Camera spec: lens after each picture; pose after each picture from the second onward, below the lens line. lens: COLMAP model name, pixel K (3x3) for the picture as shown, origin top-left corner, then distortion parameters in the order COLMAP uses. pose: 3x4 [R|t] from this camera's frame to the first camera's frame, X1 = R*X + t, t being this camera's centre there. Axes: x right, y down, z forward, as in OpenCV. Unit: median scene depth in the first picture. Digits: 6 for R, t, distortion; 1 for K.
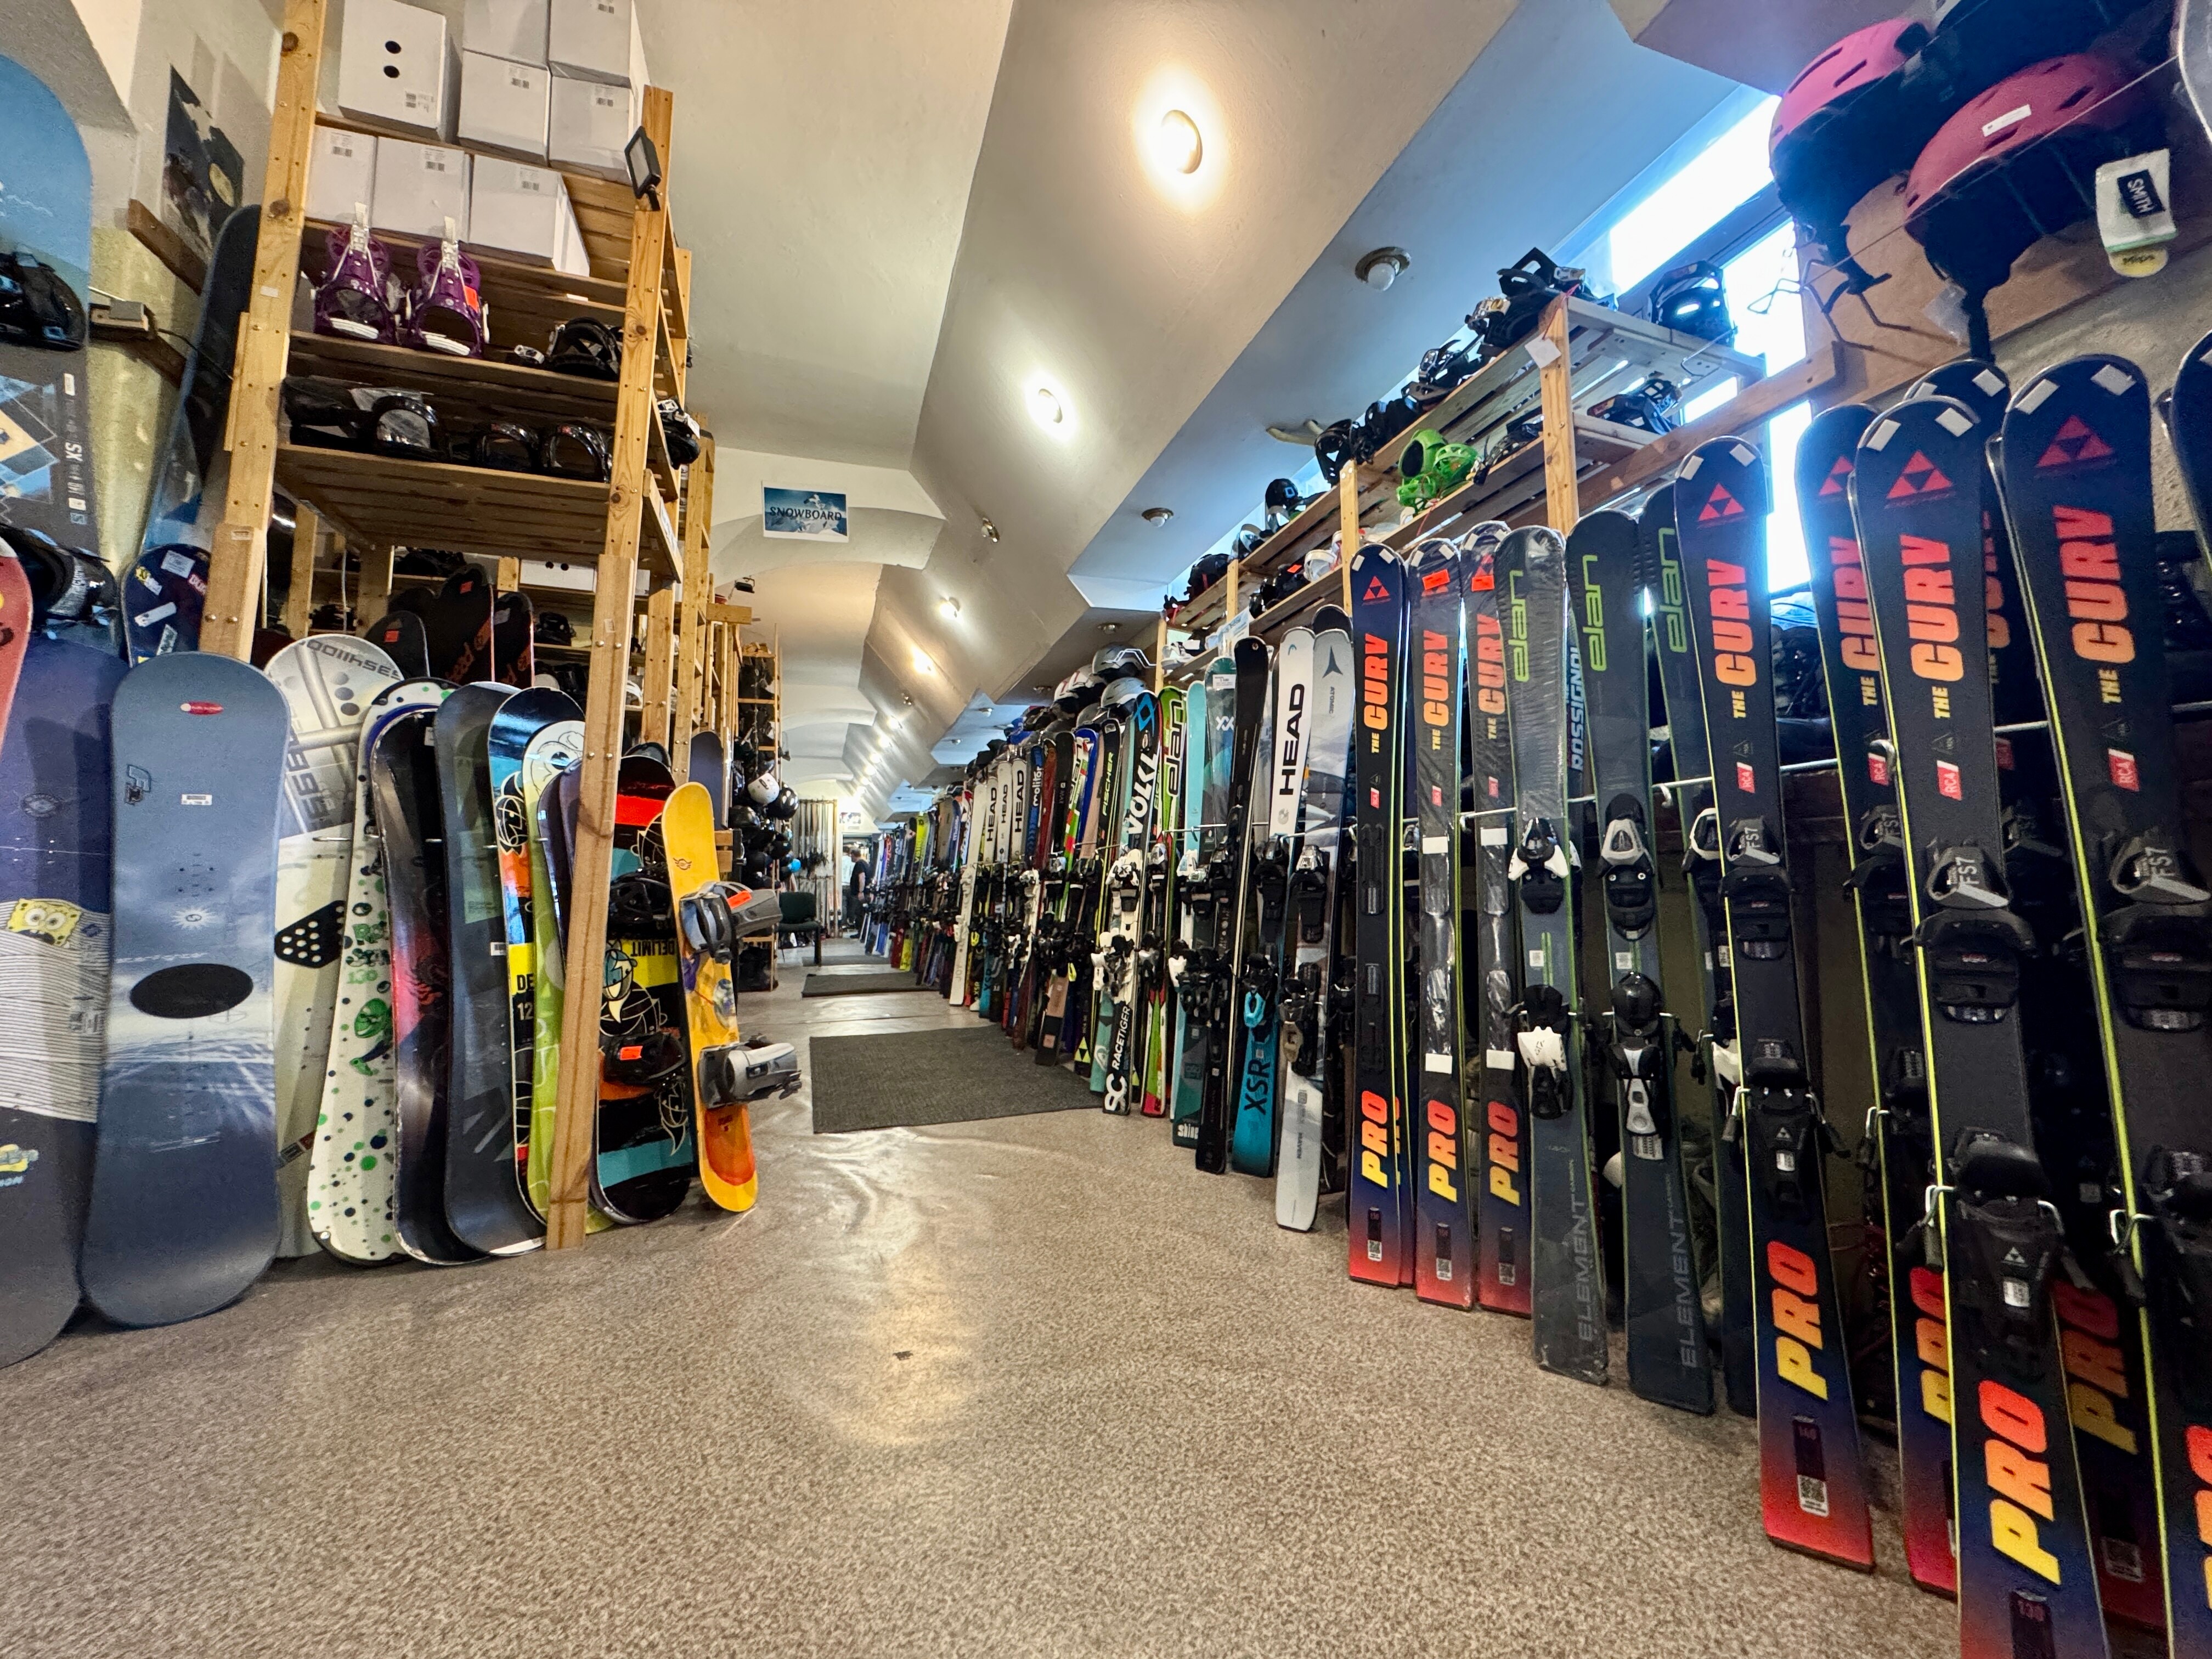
lens RADIAL K [[880.1, 0, 1102.8], [0, 880.1, 830.0], [0, 0, 1]] dist [-0.002674, -0.000157]
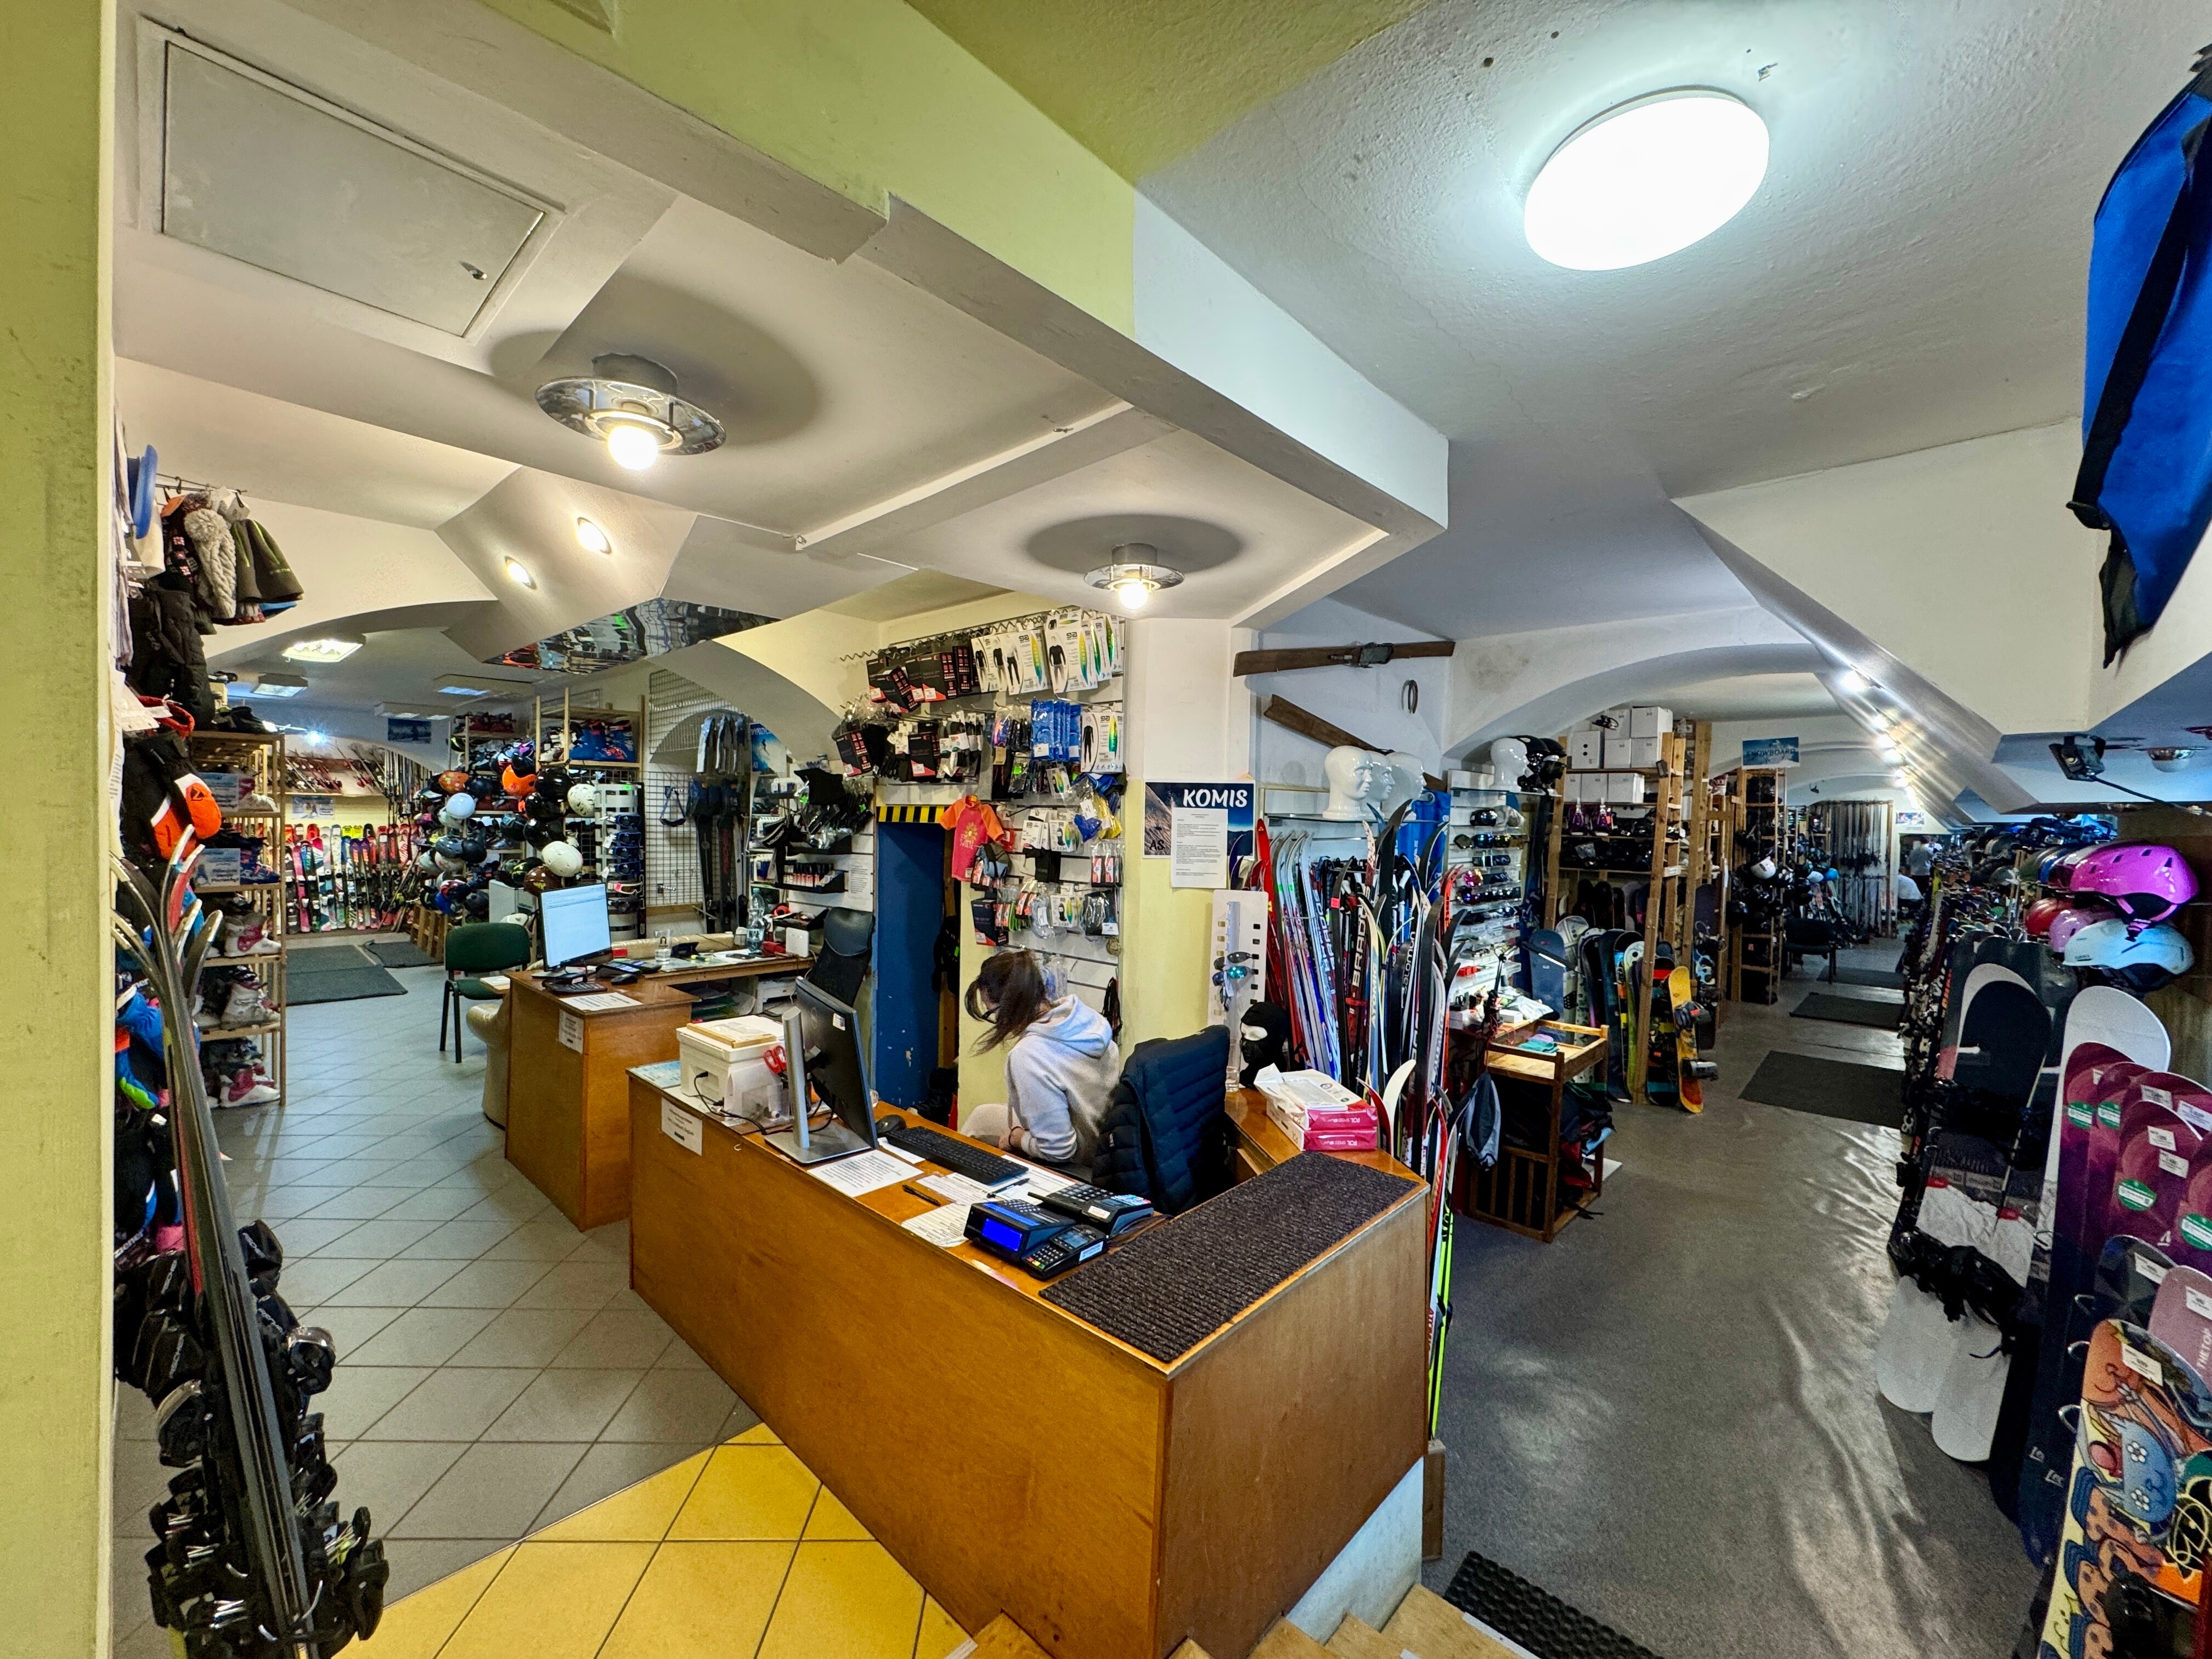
lens RADIAL K [[880.1, 0, 1102.8], [0, 880.1, 830.0], [0, 0, 1]] dist [-0.002674, -0.000157]
pose [[0.473617, 0.035516, -0.880015, 1.357346], [0.039532, 0.997322, 0.061526, -0.875951], [0.879843, -0.063928, 0.470944, -2.344517]]
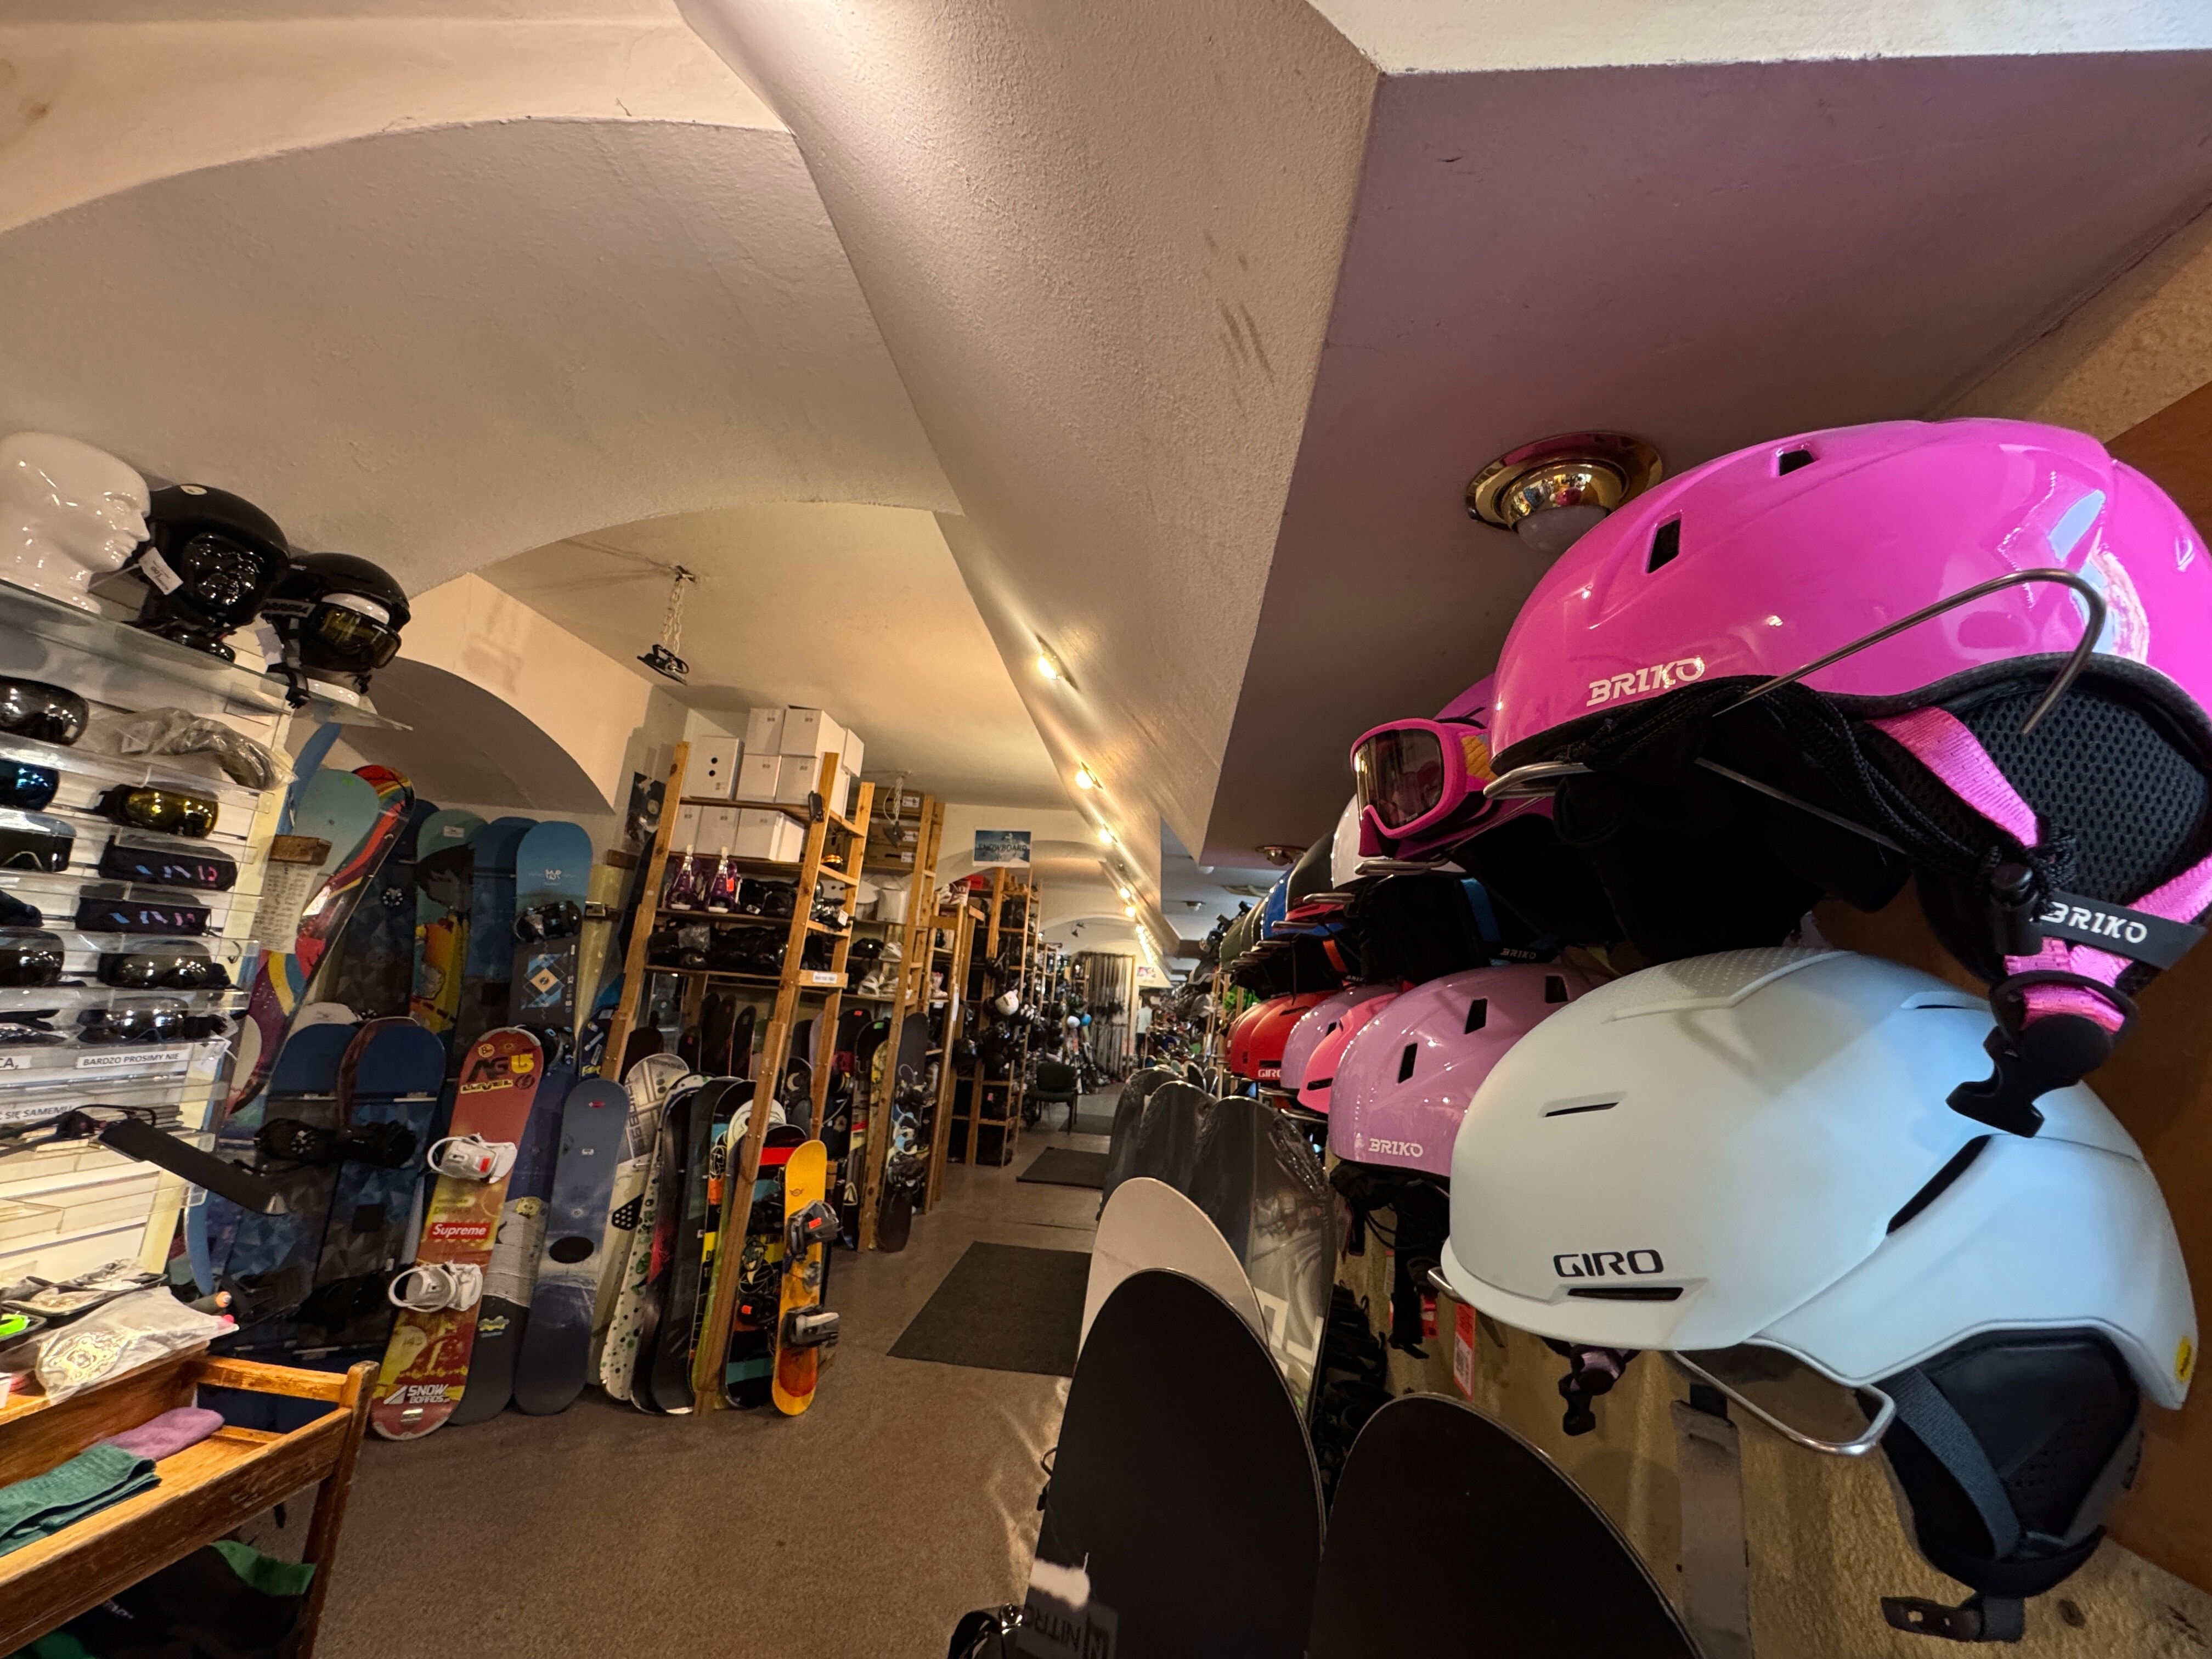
lens RADIAL K [[884.2, 0, 1101.4], [0, 884.2, 829.8], [0, 0, 1]] dist [-0.002583, -0.000059]
pose [[0.919309, 0.016398, -0.393194, 0.847775], [-0.064973, 0.991744, -0.110551, -0.581561], [0.388135, 0.127178, 0.912785, -0.516819]]
